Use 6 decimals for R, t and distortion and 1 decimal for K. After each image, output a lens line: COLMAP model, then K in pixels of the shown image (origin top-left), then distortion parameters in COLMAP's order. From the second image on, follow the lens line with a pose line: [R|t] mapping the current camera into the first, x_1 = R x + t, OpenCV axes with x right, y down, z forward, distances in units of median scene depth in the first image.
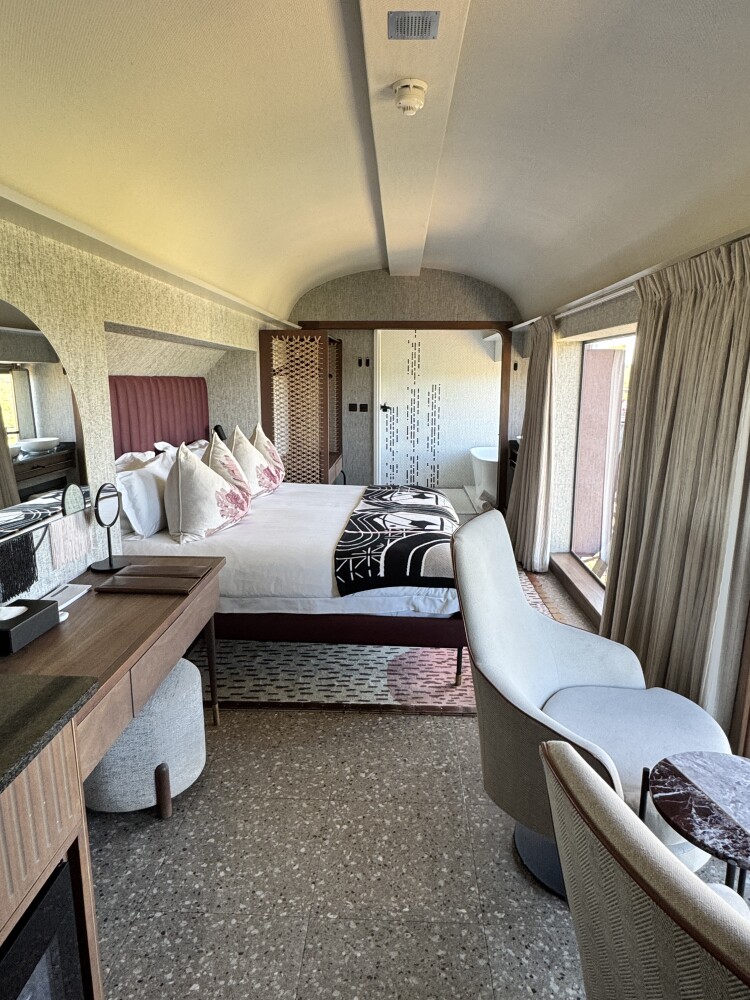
lens RADIAL K [[610.3, 0, 375.0], [0, 610.3, 500.0], [0, 0, 1]] dist [0.000435, 0.000024]
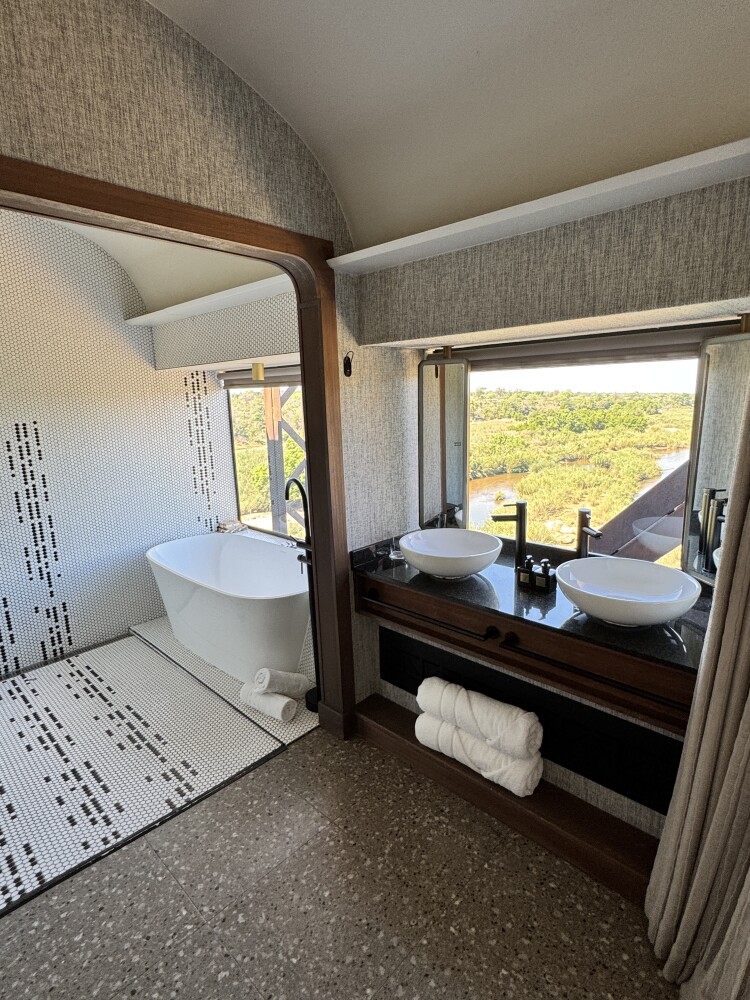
lens RADIAL K [[516.8, 0, 375.0], [0, 516.8, 500.0], [0, 0, 1]] dist [0.002125, 0.000367]
pose [[0.664372, -0.168408, 0.728182, -0.009069], [0.177755, 0.981931, 0.064914, -0.154346], [-0.725957, 0.086311, 0.682303, 0.772716]]
